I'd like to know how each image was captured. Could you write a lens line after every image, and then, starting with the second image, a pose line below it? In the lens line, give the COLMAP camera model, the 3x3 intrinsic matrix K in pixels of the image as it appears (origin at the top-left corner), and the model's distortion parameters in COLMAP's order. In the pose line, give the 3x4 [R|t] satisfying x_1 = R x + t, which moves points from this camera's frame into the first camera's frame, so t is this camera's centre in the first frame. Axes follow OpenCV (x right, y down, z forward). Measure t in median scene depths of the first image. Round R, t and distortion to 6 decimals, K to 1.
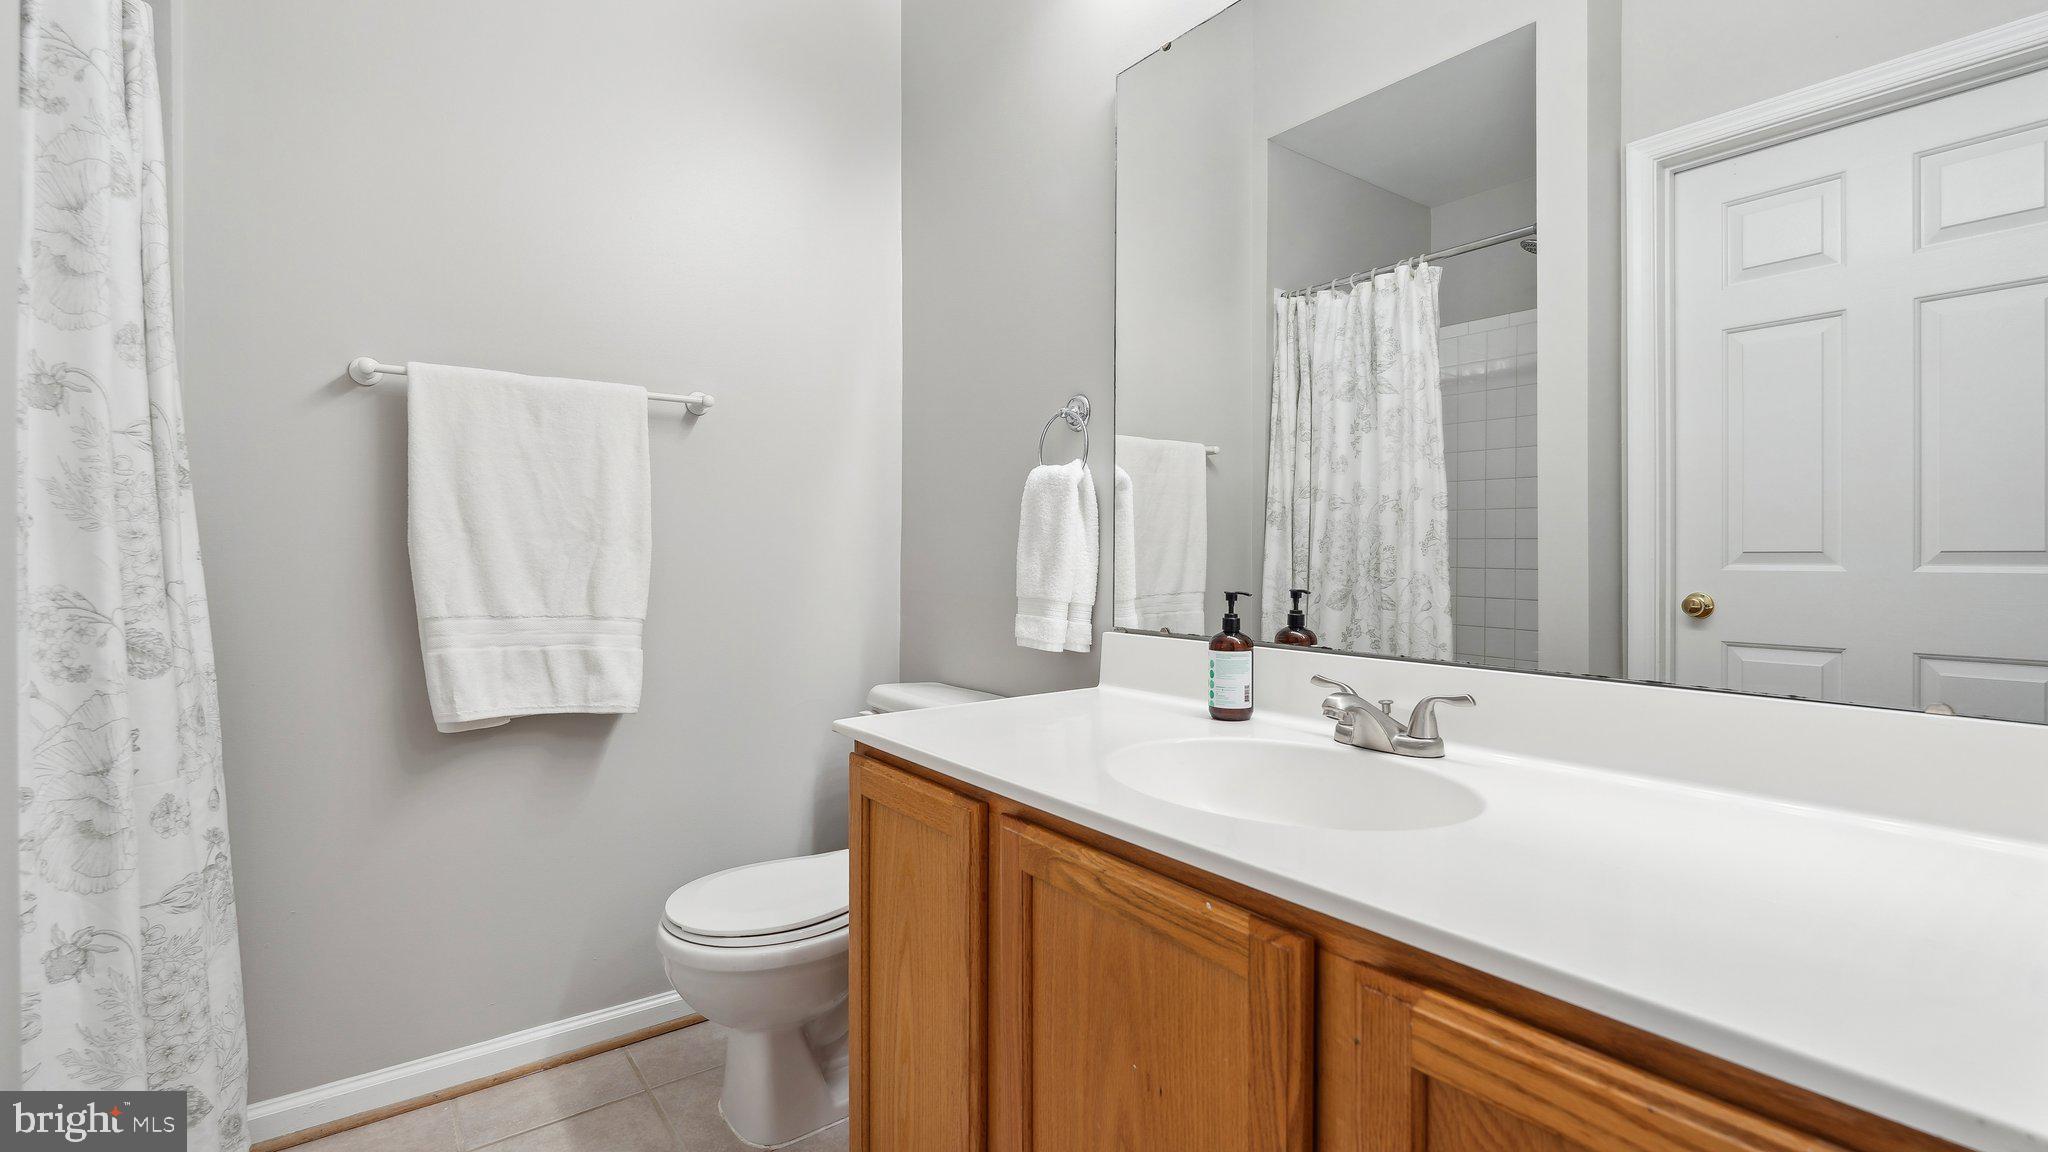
lens RADIAL K [[916.7, 0, 1024.7], [0, 916.7, 553.9], [0, 0, 1]] dist [-0.005643, 0.000188]
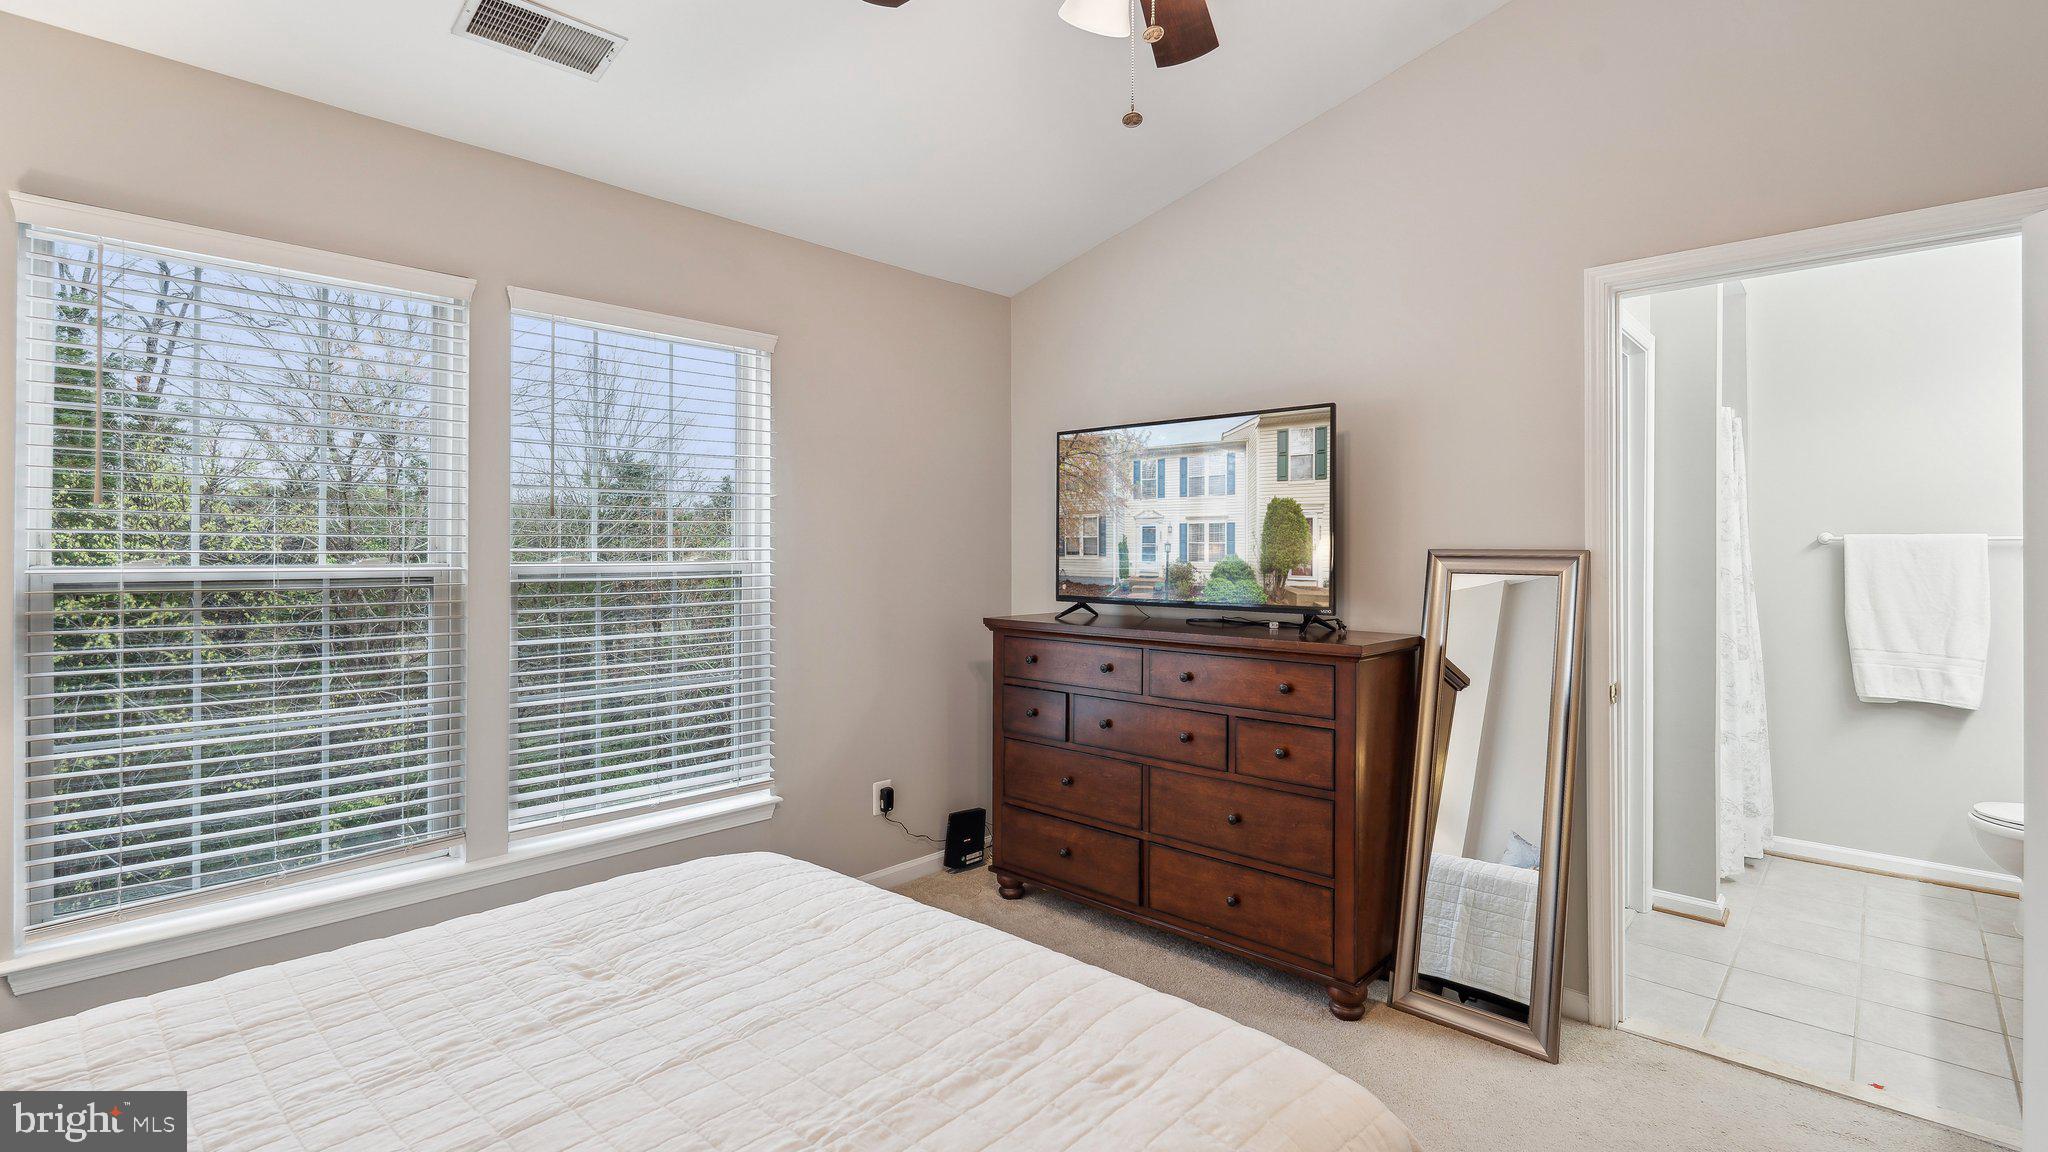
lens RADIAL K [[916.7, 0, 1020.4], [0, 916.7, 553.9], [0, 0, 1]] dist [-0.005643, 0.000188]
pose [[0.171966, 0.002844, -0.985099, 1.097988], [-0.002025, 0.999995, 0.002533, -0.149343], [0.985101, 0.001559, 0.171971, -1.281891]]
